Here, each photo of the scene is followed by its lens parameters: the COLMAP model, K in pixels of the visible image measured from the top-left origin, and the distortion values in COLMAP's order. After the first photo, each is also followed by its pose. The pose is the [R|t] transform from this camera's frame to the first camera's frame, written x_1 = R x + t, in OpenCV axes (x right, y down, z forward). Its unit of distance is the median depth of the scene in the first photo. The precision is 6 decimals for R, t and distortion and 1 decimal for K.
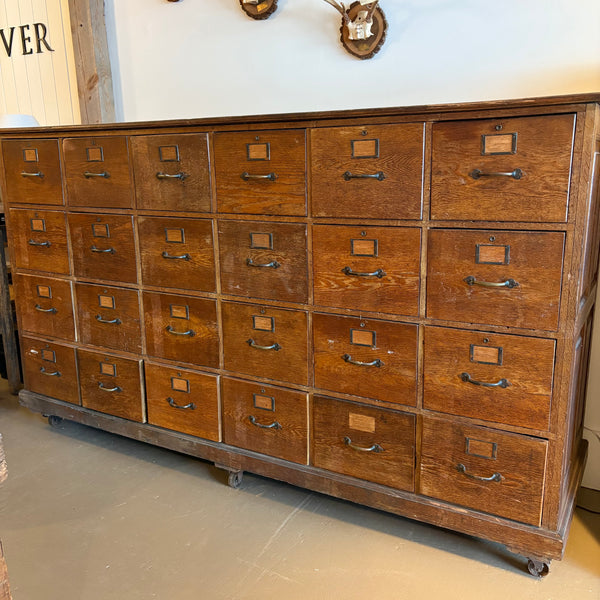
lens RADIAL K [[608.1, 0, 296.8], [0, 608.1, 300.7], [0, 0, 1]] dist [0.023564, 0.000000]
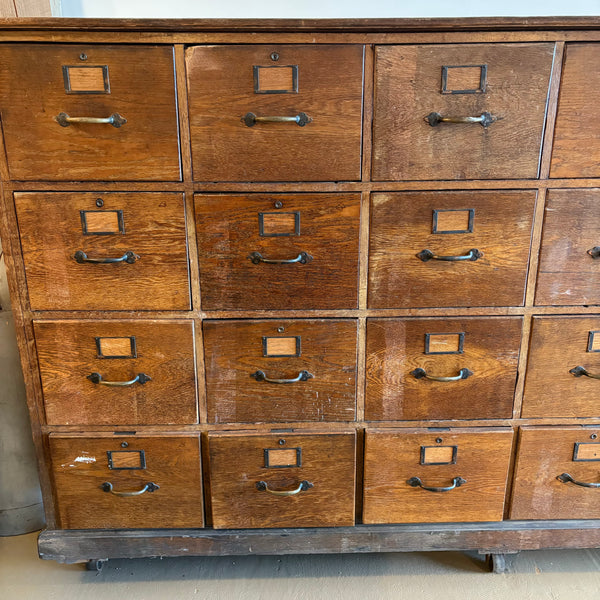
lens RADIAL K [[608.1, 0, 288.9], [0, 608.1, 299.4], [0, 0, 1]] dist [0.023564, 0.000000]
pose [[0.853483, -0.158078, 0.496567, -0.762744], [0.113469, 0.986391, 0.118982, -0.142868], [-0.508618, -0.045204, 0.859805, 0.668817]]
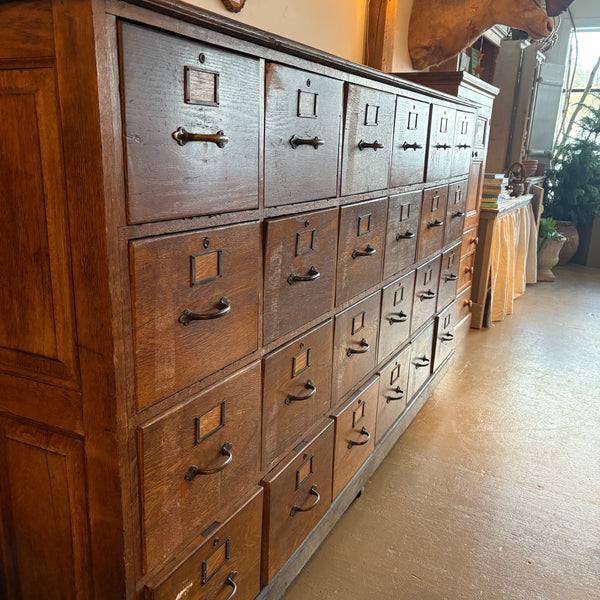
lens RADIAL K [[608.1, 0, 303.5], [0, 608.1, 303.4], [0, 0, 1]] dist [0.023564, 0.000000]
pose [[-0.069699, -0.249598, 0.965838, -1.130667], [0.185956, 0.947971, 0.258400, -0.265342], [-0.980083, 0.197613, -0.019658, 1.310275]]
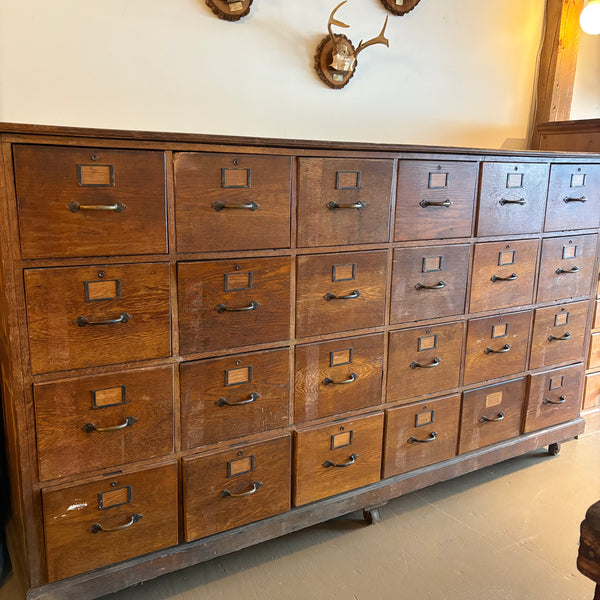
lens RADIAL K [[608.1, 0, 298.6], [0, 608.1, 298.4], [0, 0, 1]] dist [0.023564, 0.000000]
pose [[0.478661, -0.165485, 0.862263, -1.173811], [0.167424, 0.981260, 0.095382, -0.194602], [-0.861889, 0.098708, 0.497397, 0.738765]]
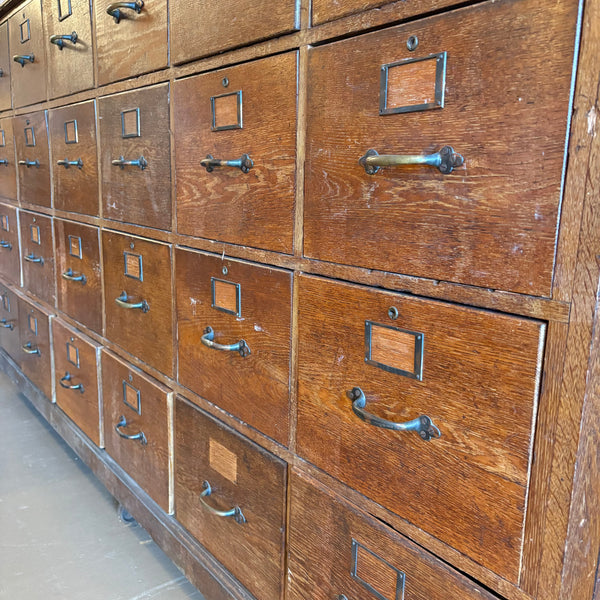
lens RADIAL K [[608.1, 0, 304.7], [0, 608.1, 302.0], [0, 0, 1]] dist [0.023564, 0.000000]
pose [[0.925705, 0.116696, -0.359796, 0.363929], [-0.127775, 0.991778, -0.007075, 0.062227], [0.356012, 0.052522, 0.933004, 0.550827]]
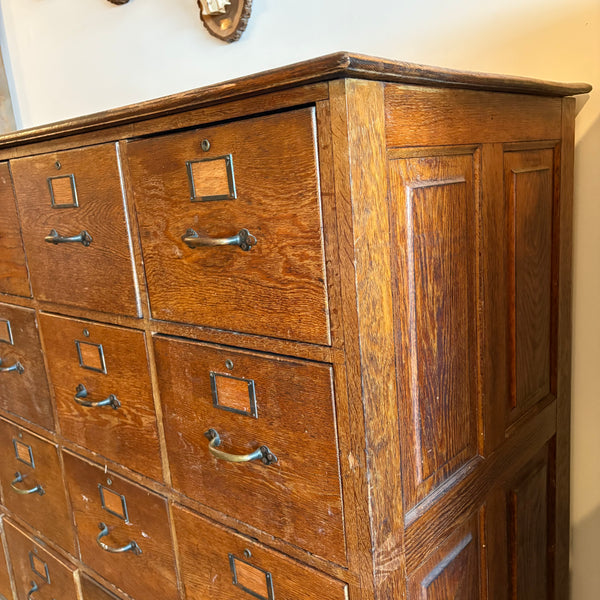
lens RADIAL K [[608.1, 0, 301.1], [0, 608.1, 300.0], [0, 0, 1]] dist [0.023564, 0.000000]
pose [[0.977796, -0.017923, -0.208792, 0.424986], [0.016493, 0.999827, -0.008590, -0.131113], [0.208910, 0.004955, 0.977922, 0.458549]]
